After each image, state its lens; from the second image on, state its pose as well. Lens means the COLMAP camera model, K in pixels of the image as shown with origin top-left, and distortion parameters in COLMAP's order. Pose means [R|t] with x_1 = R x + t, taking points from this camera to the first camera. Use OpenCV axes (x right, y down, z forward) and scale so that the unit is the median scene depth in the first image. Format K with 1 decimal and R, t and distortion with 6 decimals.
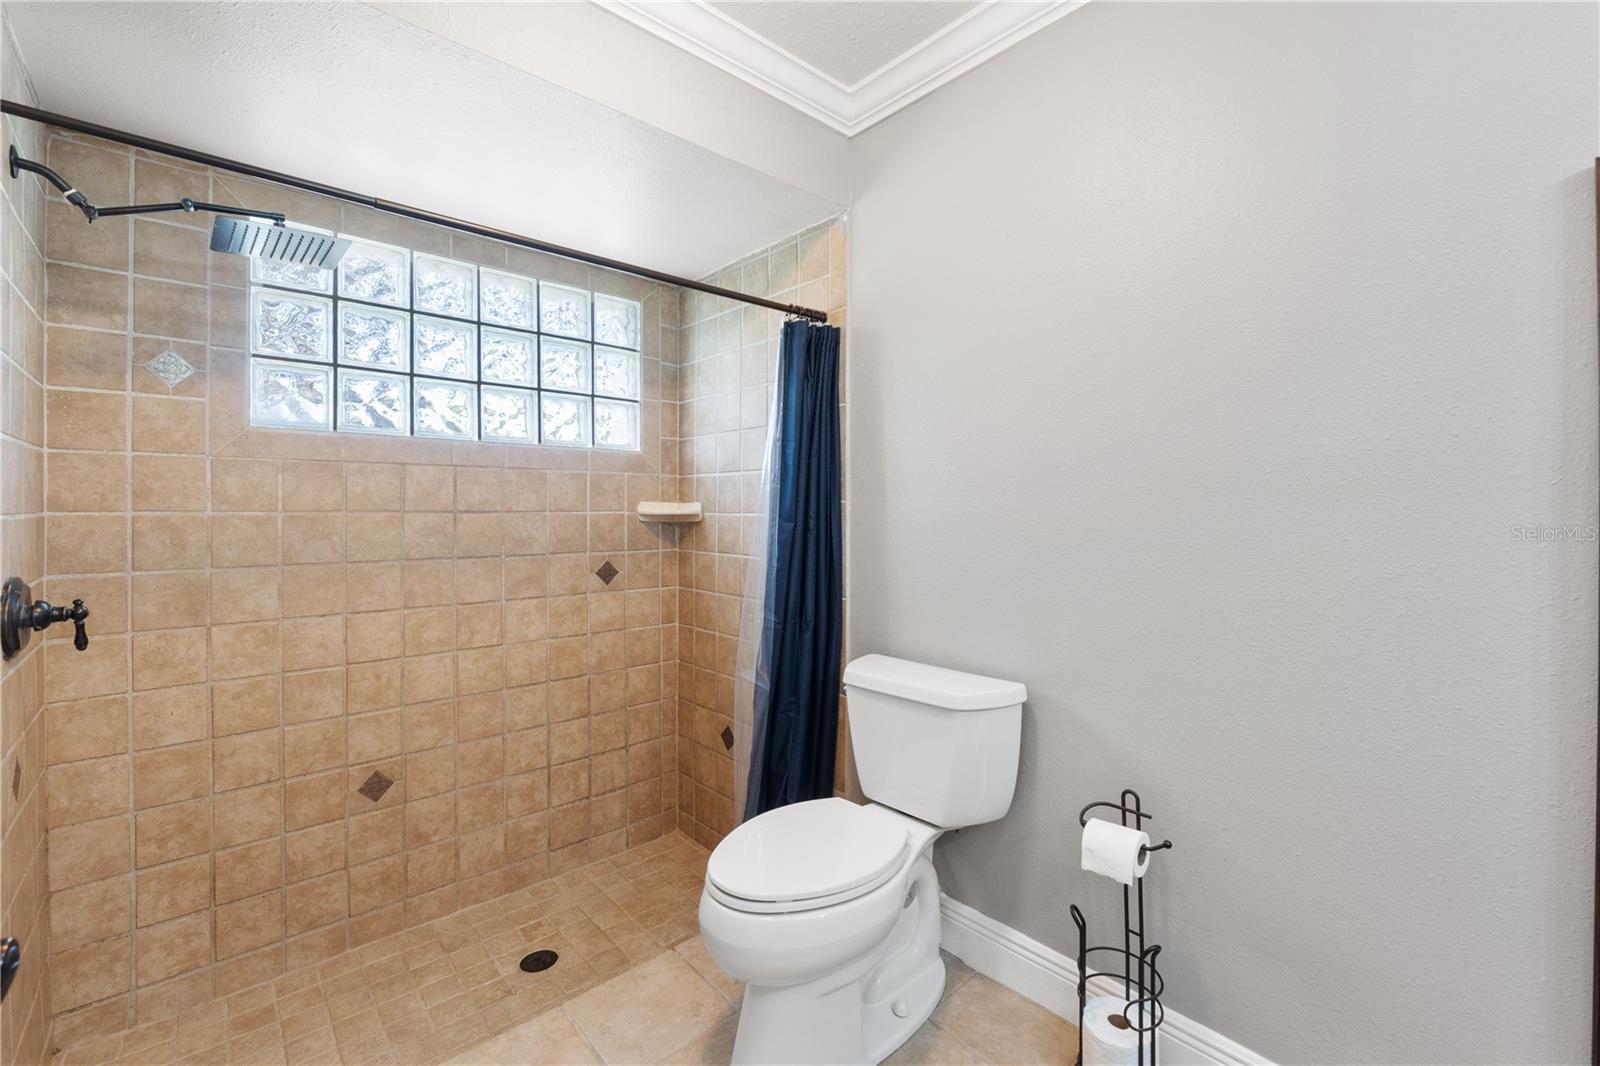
lens RADIAL K [[674.0, 0, 808.7], [0, 674.0, 529.5], [0, 0, 1]] dist [-0.006781, 0.000245]
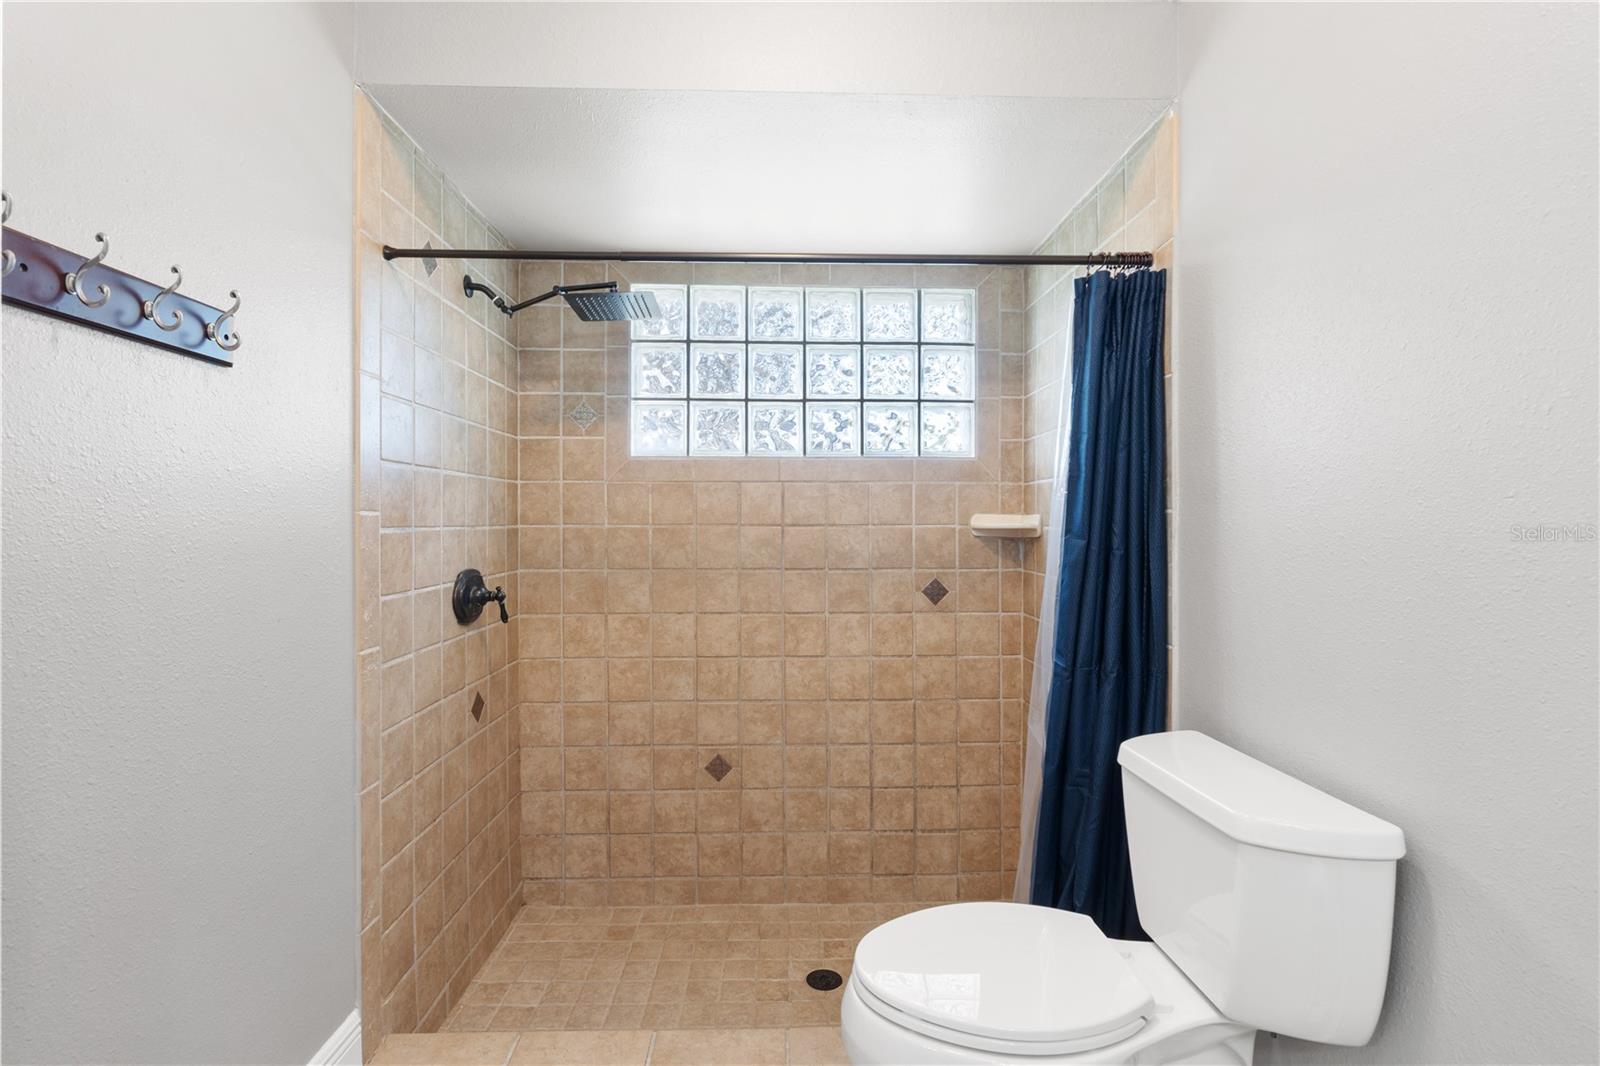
lens RADIAL K [[726.9, 0, 798.6], [0, 726.9, 543.2], [0, 0, 1]] dist [-0.003809, -0.000412]
pose [[0.762367, 0.016546, -0.646933, 0.249847], [-0.018240, 0.999825, 0.004077, -0.003109], [0.646887, 0.008692, 0.762536, 0.155585]]
